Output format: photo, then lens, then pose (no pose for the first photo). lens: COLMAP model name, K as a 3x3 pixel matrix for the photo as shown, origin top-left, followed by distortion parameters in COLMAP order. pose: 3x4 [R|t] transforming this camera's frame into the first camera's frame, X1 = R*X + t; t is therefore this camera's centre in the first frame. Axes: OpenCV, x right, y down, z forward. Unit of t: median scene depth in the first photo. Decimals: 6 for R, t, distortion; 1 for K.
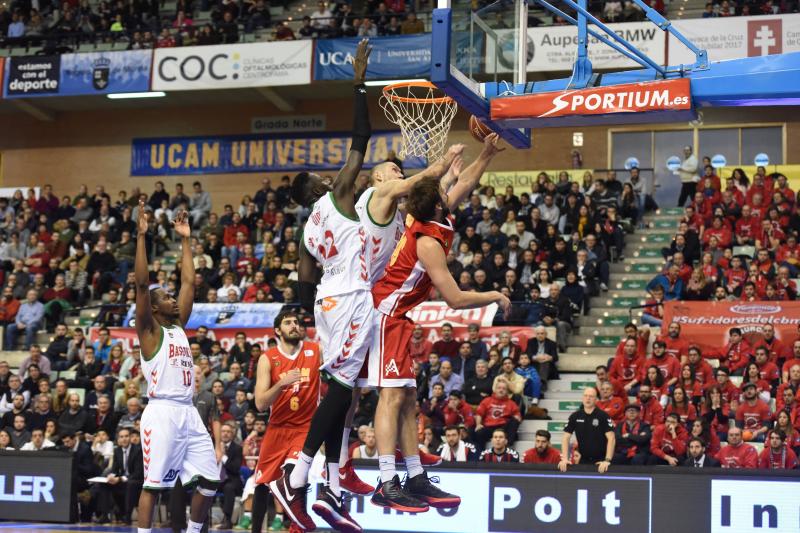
lens RADIAL K [[1823.2, 0, 409.0], [0, 1823.2, 249.4], [0, 0, 1]] dist [0.037131, -0.555523]
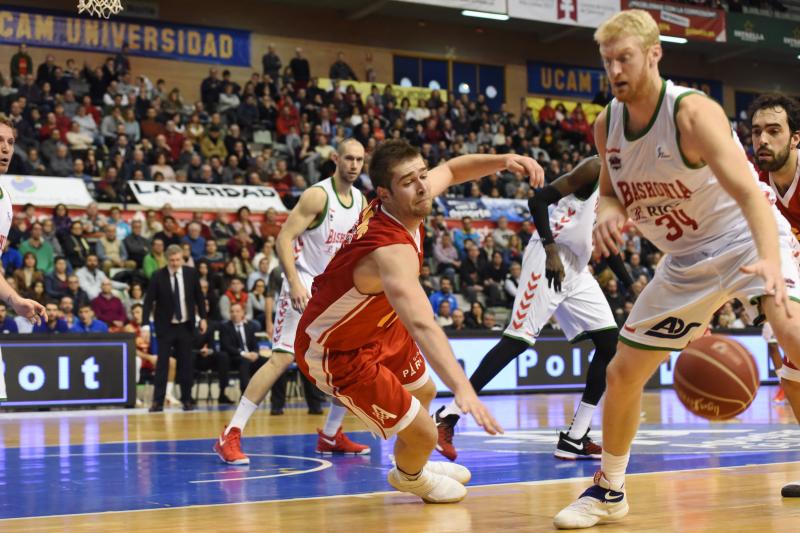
lens RADIAL K [[1823.2, 0, 409.0], [0, 1823.2, 249.4], [0, 0, 1]] dist [0.037131, -0.555523]
pose [[0.551013, 0.002292, 0.834494, -0.824783], [-0.069676, 0.996631, 0.043269, 0.010013], [-0.831583, -0.081986, 0.549316, 0.304463]]
